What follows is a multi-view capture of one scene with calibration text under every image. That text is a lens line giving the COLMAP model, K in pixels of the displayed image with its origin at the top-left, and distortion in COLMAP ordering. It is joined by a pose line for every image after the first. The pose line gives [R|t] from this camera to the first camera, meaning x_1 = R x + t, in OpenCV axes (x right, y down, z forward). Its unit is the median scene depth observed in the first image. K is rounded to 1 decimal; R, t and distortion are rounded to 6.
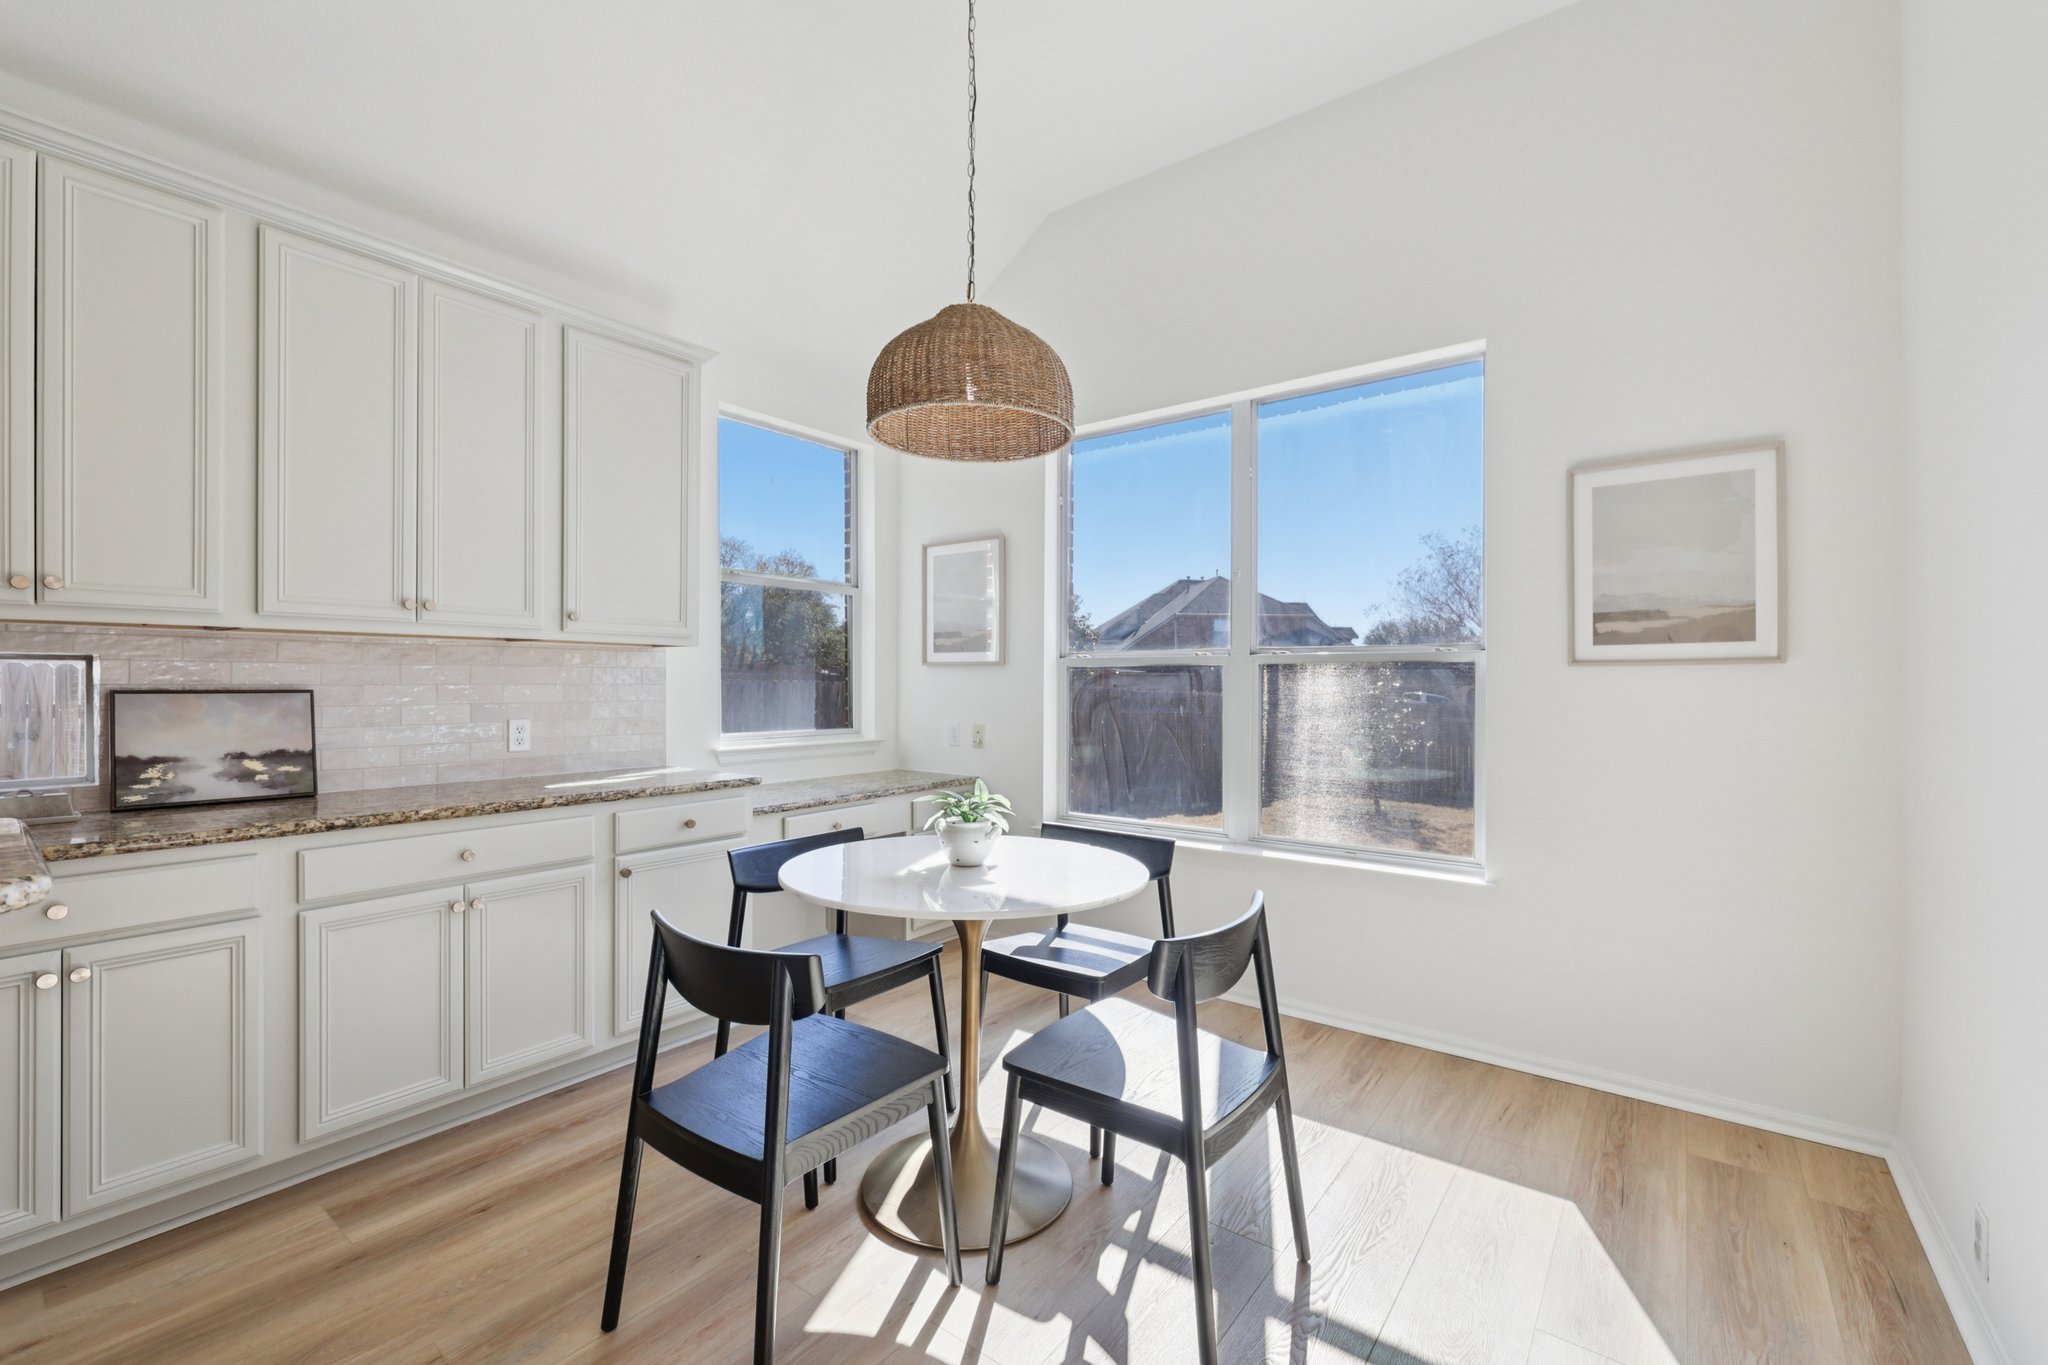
lens RADIAL K [[861.8, 0, 1021.3], [0, 861.8, 684.1], [0, 0, 1]] dist [-0.002701, 0.000850]
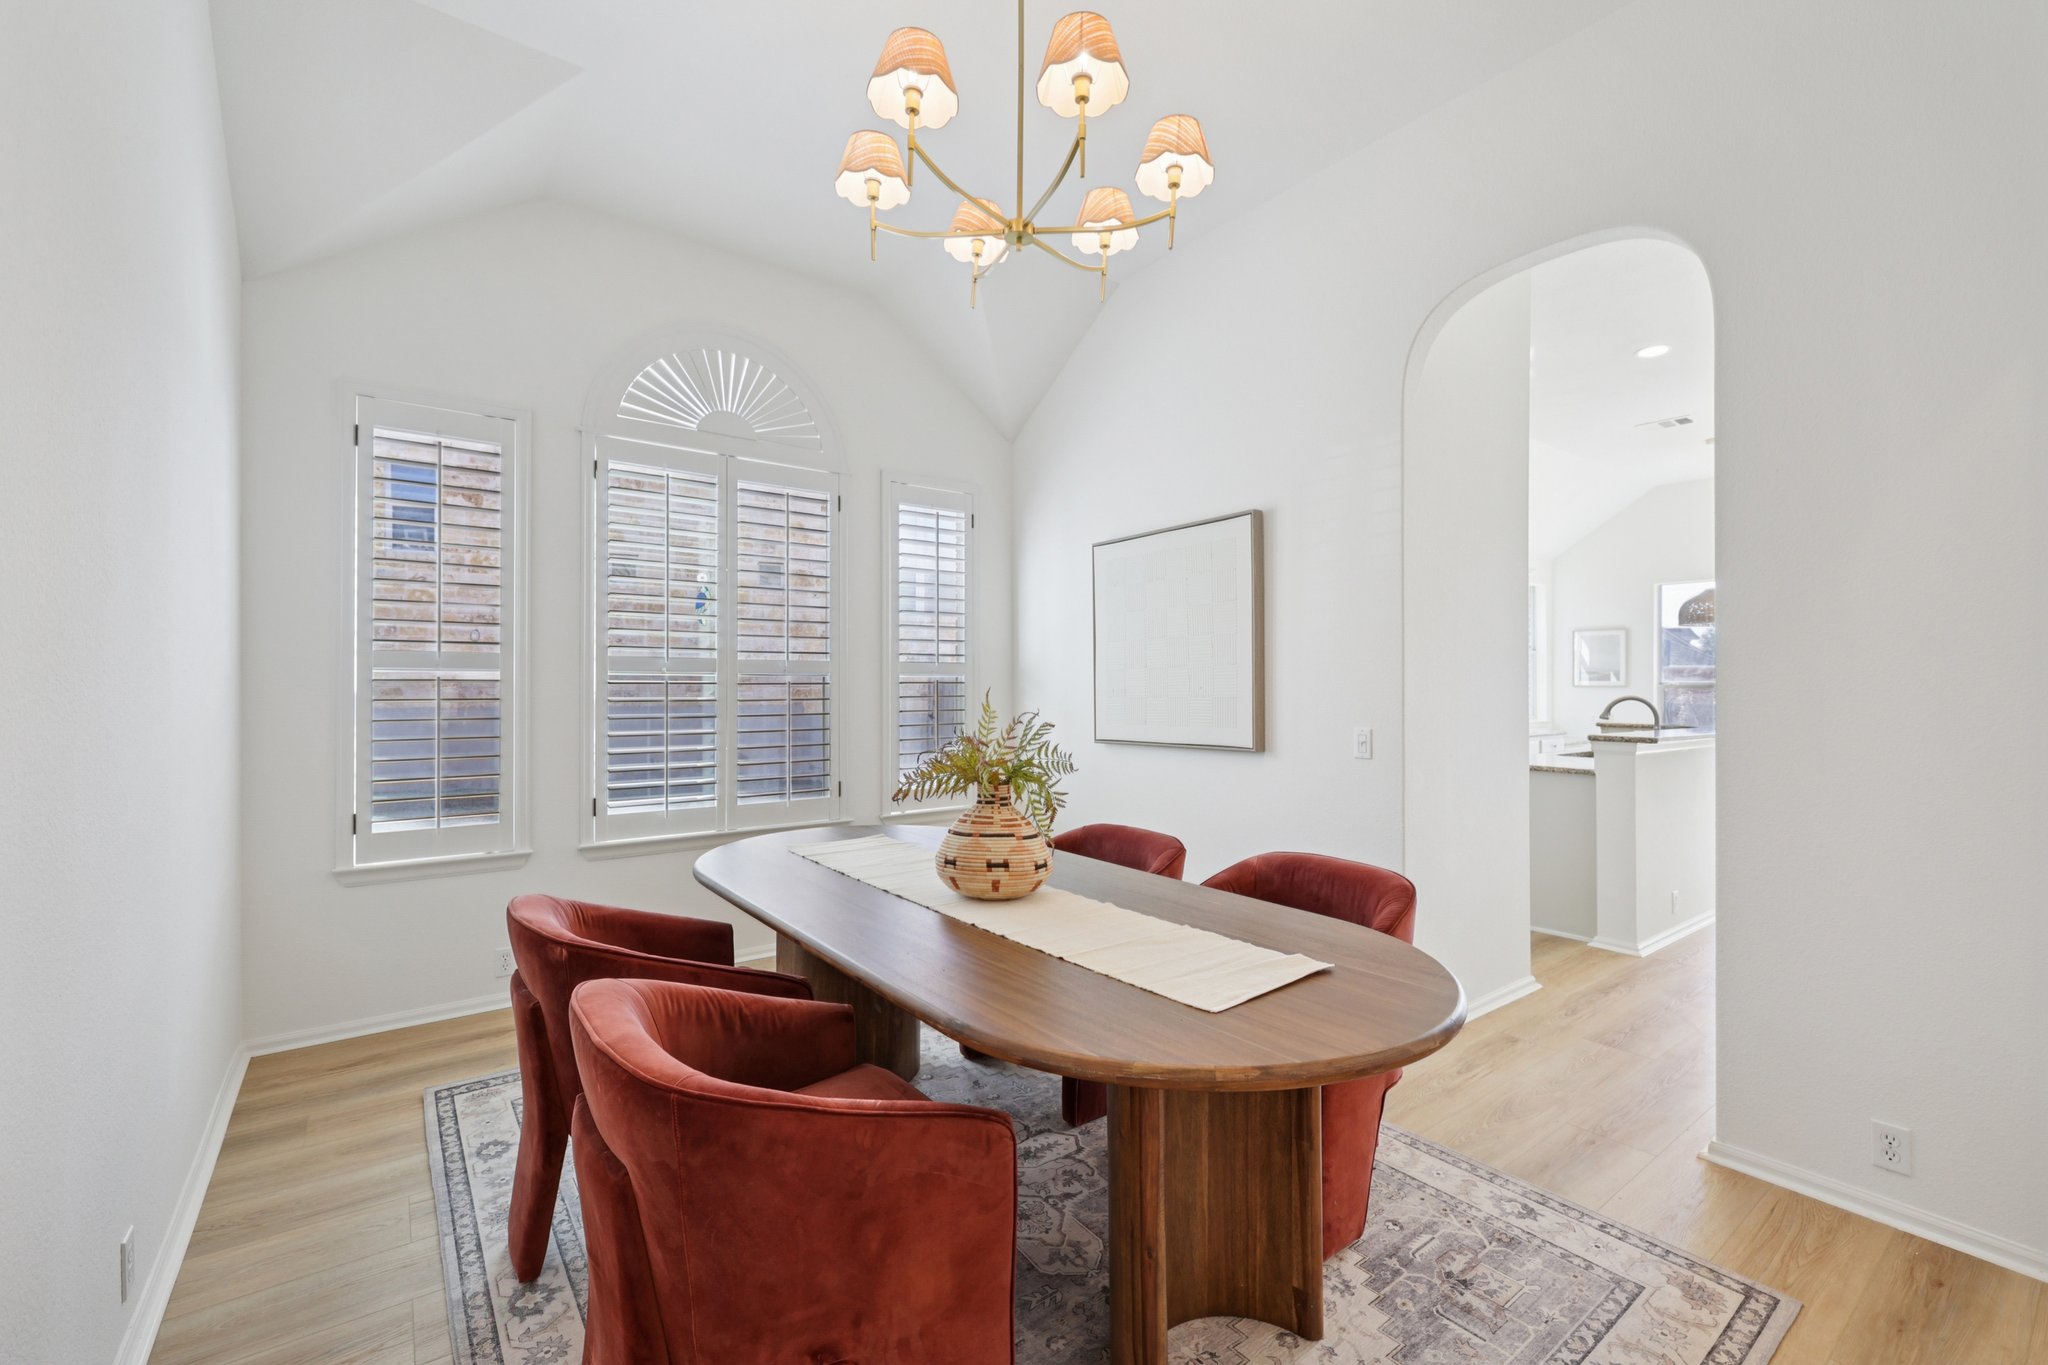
lens RADIAL K [[861.8, 0, 1025.4], [0, 861.8, 683.7], [0, 0, 1]] dist [-0.002701, 0.000850]
pose [[0.962948, -0.000527, -0.269687, -1.432902], [-0.000117, 0.999997, -0.002373, -0.039979], [0.269687, 0.002317, 0.962945, -2.417656]]
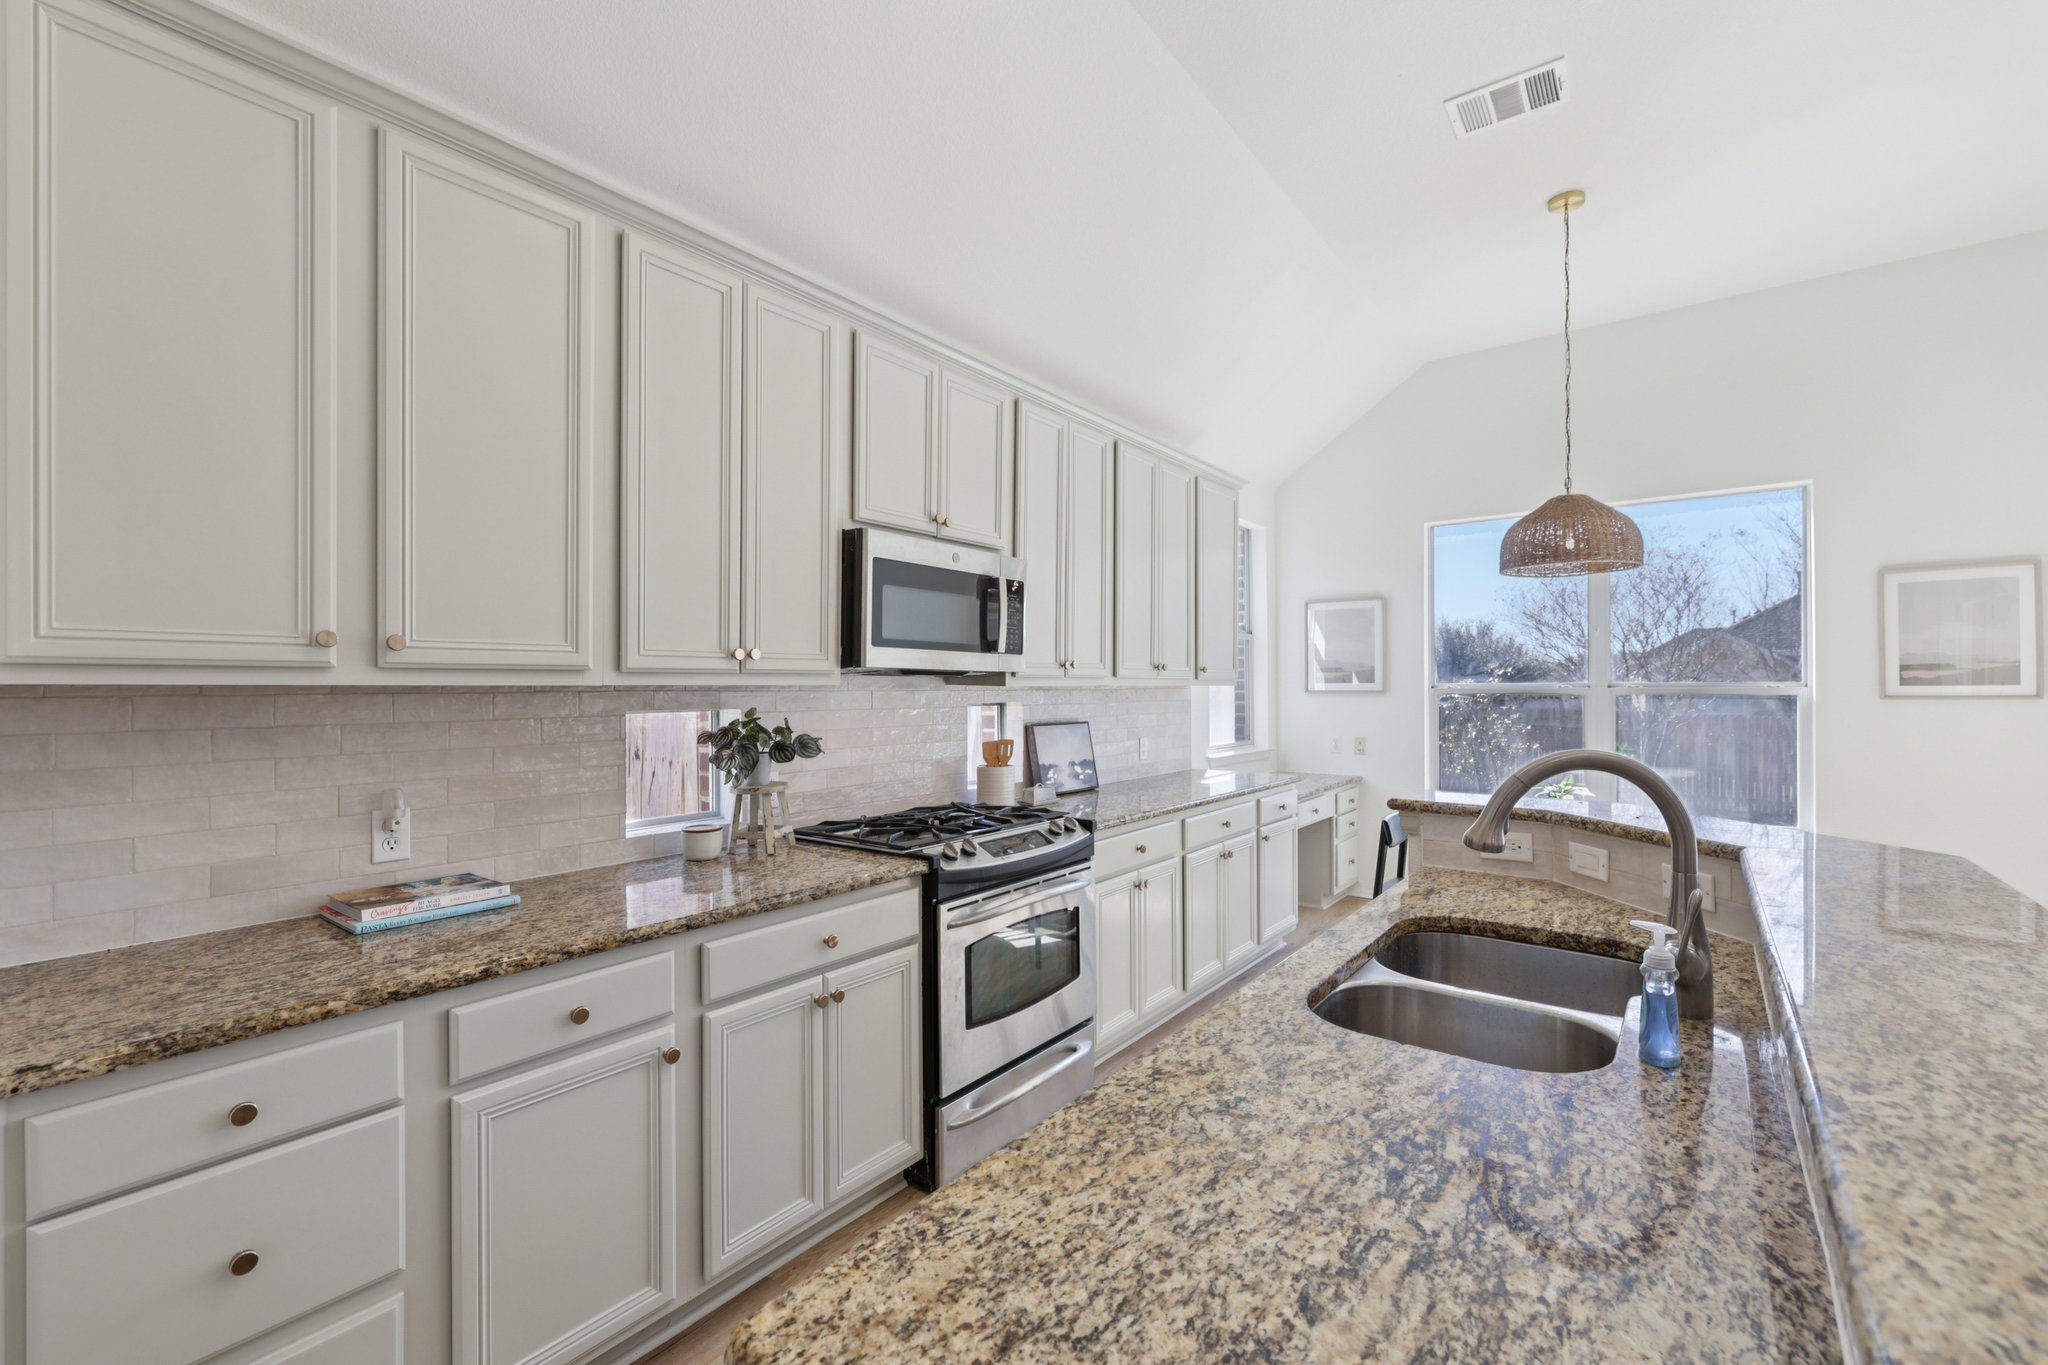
lens RADIAL K [[861.8, 0, 1024.3], [0, 861.8, 687.8], [0, 0, 1]] dist [-0.002701, 0.000850]
pose [[0.999975, -0.006486, -0.002909, -0.916944], [0.006487, 0.999979, 0.000294, -0.053447], [0.002907, -0.000313, 0.999996, -0.554778]]
